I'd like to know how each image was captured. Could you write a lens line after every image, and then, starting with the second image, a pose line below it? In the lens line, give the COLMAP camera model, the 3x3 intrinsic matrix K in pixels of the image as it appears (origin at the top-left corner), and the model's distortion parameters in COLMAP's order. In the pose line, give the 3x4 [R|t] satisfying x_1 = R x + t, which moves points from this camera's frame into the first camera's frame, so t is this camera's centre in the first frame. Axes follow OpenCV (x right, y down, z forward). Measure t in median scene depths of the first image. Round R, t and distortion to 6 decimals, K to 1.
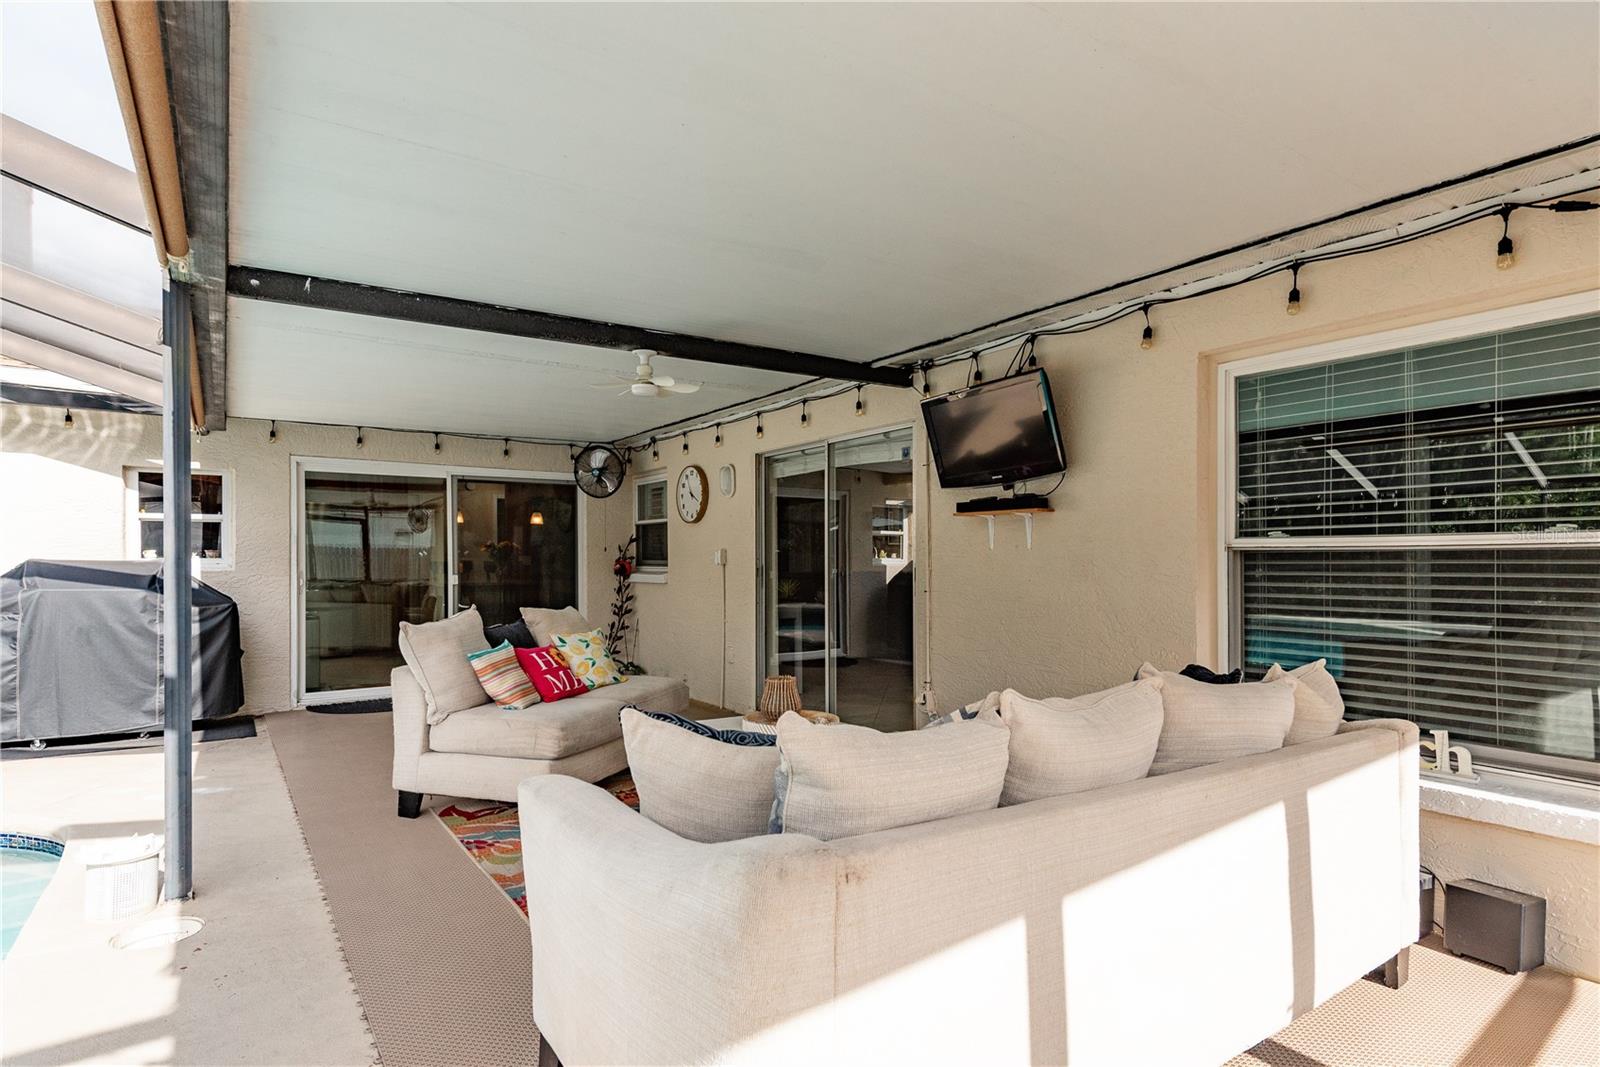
lens RADIAL K [[803.0, 0, 800.0], [0, 803.0, 533.5], [0, 0, 1]] dist [-0.000402, -0.000409]
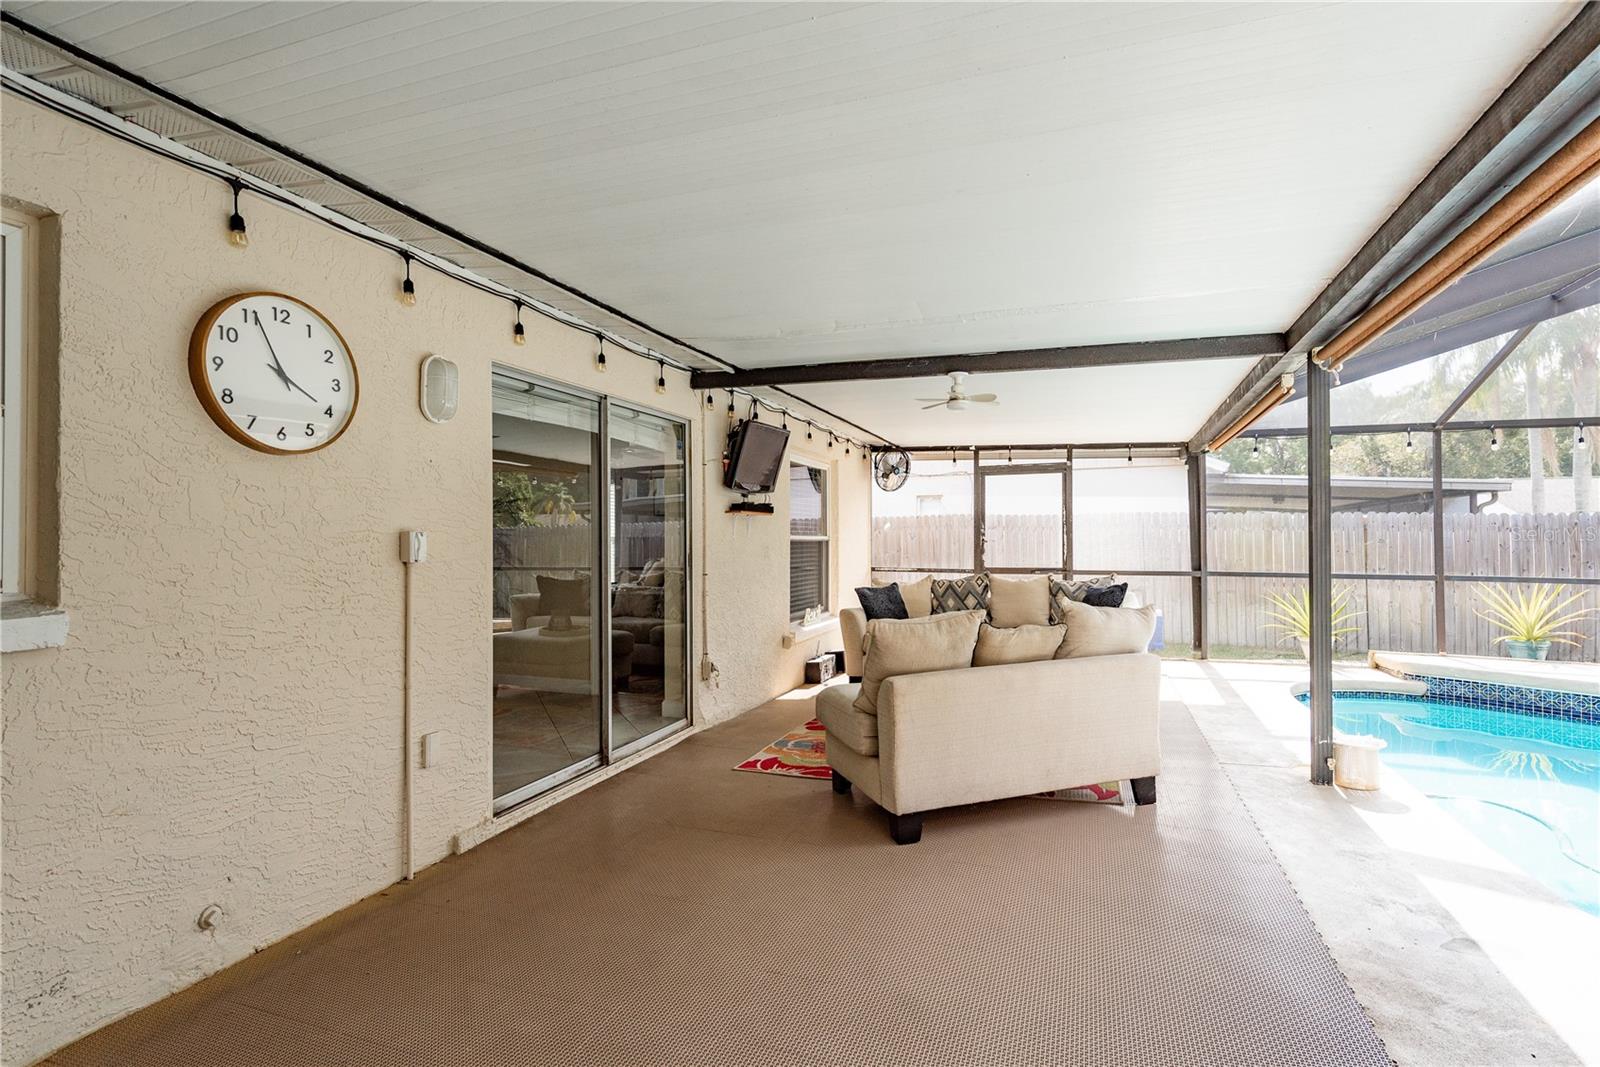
lens RADIAL K [[803.0, 0, 800.0], [0, 803.0, 533.5], [0, 0, 1]] dist [-0.000402, -0.000409]
pose [[-0.577656, 0.009065, 0.816230, -0.930382], [-0.023118, 0.999356, -0.027459, 0.044591], [-0.815953, -0.034731, -0.577074, 1.678216]]
